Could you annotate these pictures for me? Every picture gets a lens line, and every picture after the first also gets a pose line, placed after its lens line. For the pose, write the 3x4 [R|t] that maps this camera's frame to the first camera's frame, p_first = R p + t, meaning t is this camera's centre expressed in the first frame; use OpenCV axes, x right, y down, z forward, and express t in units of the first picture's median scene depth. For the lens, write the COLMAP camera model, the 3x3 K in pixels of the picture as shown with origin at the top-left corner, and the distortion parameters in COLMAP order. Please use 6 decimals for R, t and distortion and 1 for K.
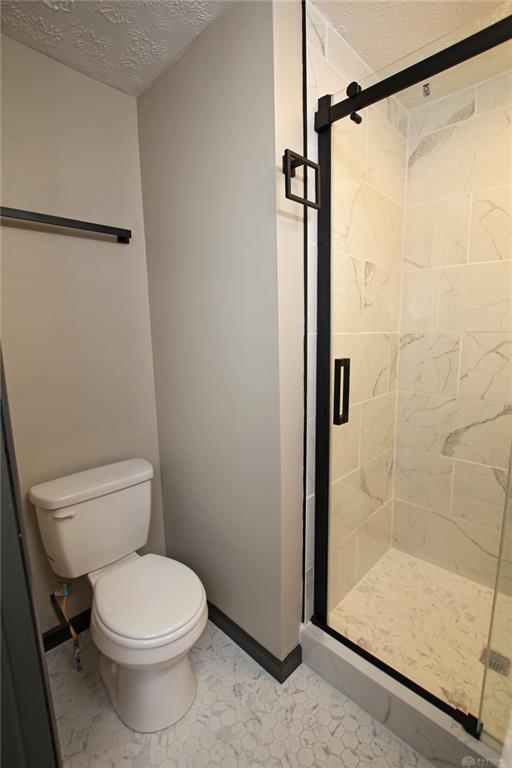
lens RADIAL K [[355.1, 0, 260.6], [0, 355.1, 383.8], [0, 0, 1]] dist [-0.026262, 0.001958]
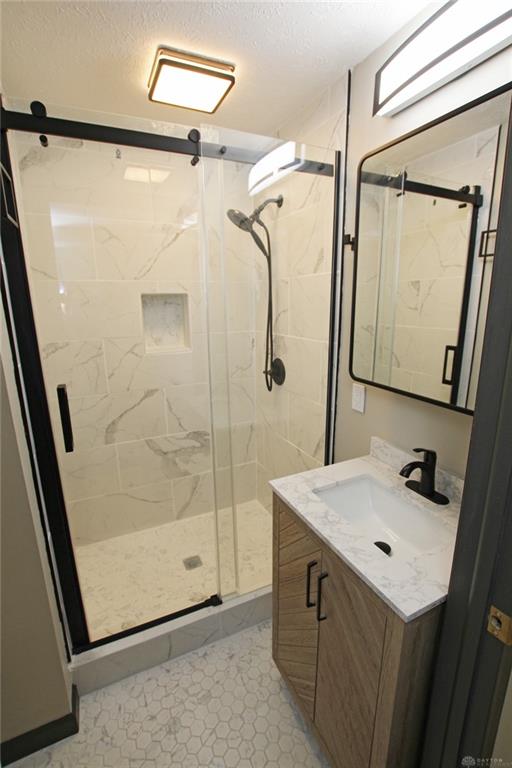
lens RADIAL K [[355.1, 0, 260.6], [0, 355.1, 383.8], [0, 0, 1]] dist [-0.026262, 0.001958]
pose [[0.342723, -0.209778, 0.915715, -0.382396], [0.149072, 0.974543, 0.167462, -0.129757], [-0.927534, 0.079115, 0.365270, 0.108829]]
